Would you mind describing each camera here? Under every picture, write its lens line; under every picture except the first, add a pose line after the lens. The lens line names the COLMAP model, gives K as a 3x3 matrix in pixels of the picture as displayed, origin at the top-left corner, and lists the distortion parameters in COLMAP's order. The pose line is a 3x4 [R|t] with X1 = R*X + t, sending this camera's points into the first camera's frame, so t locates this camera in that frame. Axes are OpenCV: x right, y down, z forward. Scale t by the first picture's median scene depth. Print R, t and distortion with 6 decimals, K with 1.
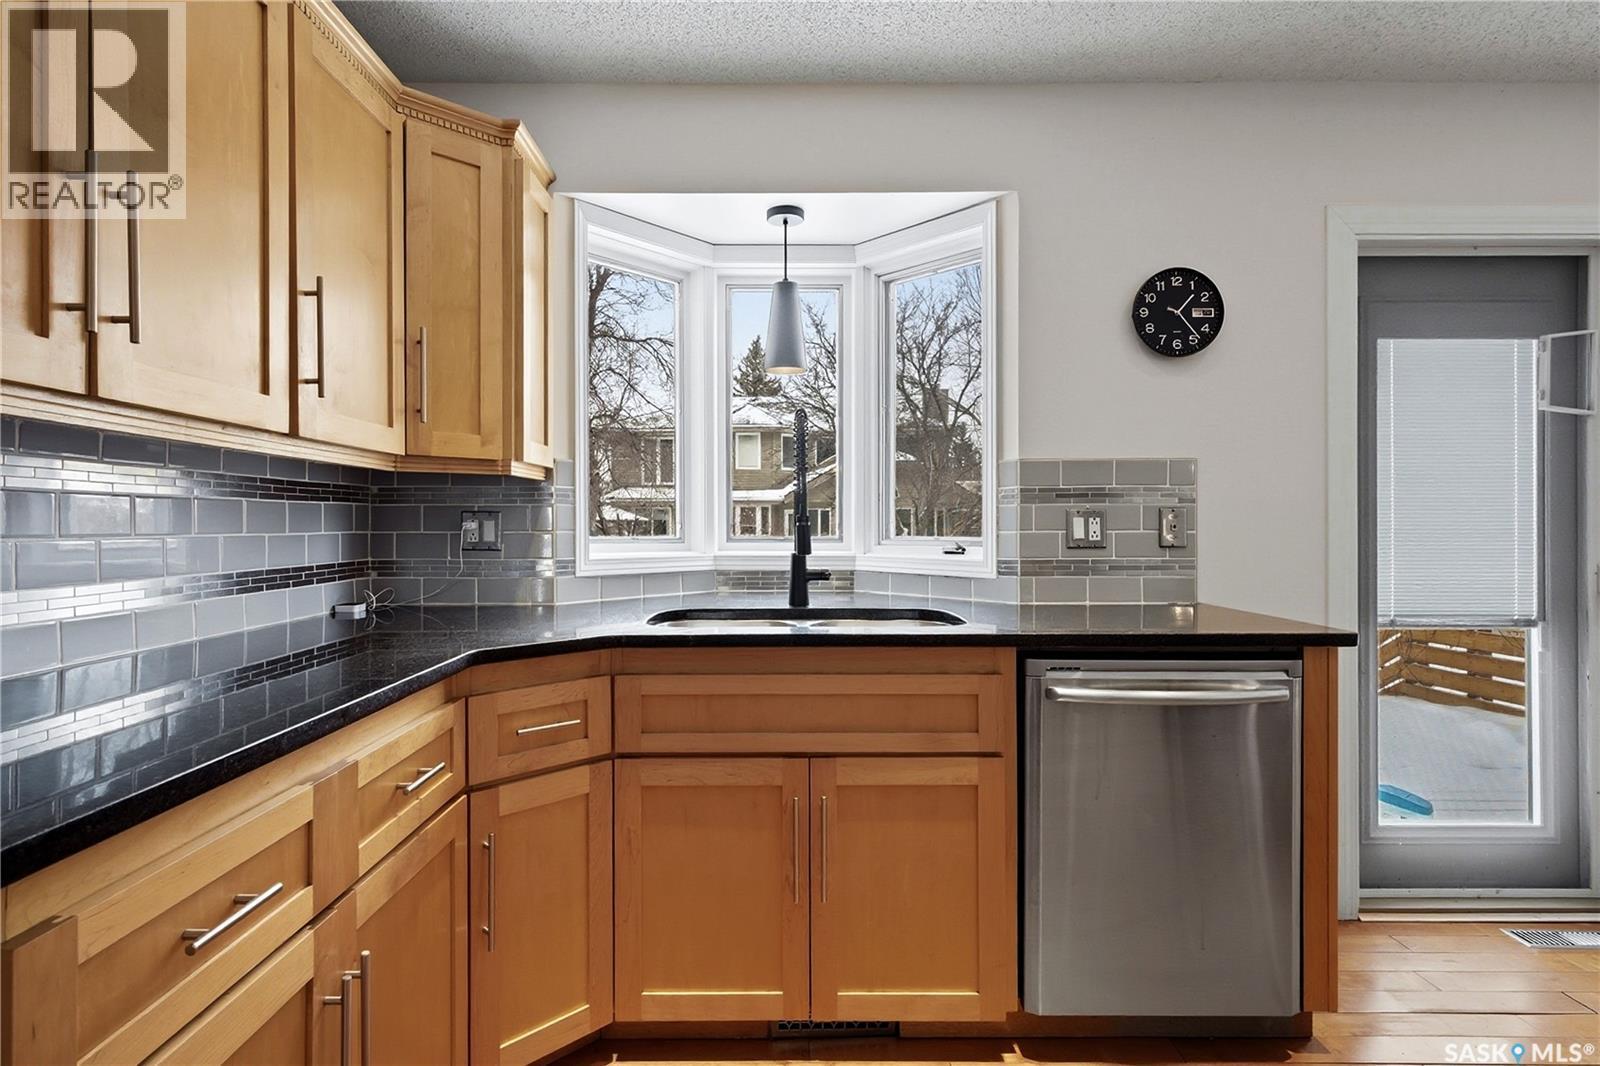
lens RADIAL K [[802.3, 0, 801.4], [0, 802.3, 525.3], [0, 0, 1]] dist [0.004652, -0.000018]
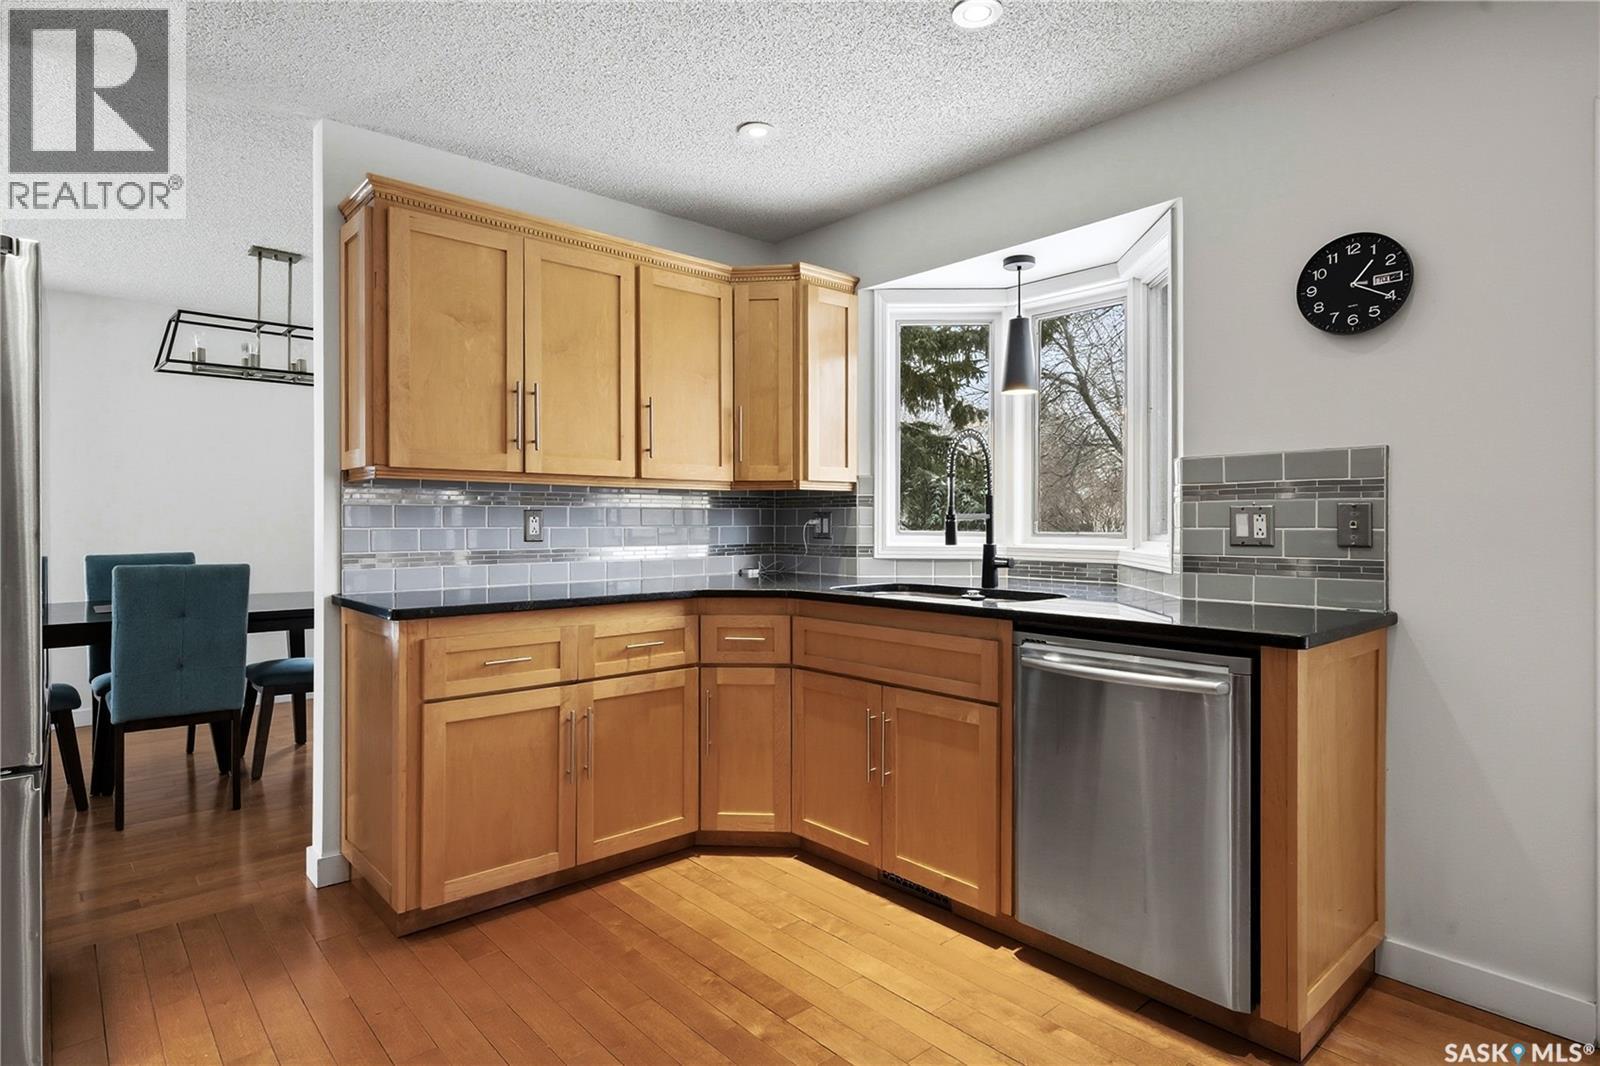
lens RADIAL K [[802.3, 0, 801.4], [0, 802.3, 525.3], [0, 0, 1]] dist [0.004652, -0.000018]
pose [[0.685227, 0.004467, -0.728316, 0.698607], [-0.001247, 0.999987, 0.004960, -0.000644], [0.728329, -0.002490, 0.685223, -0.059574]]
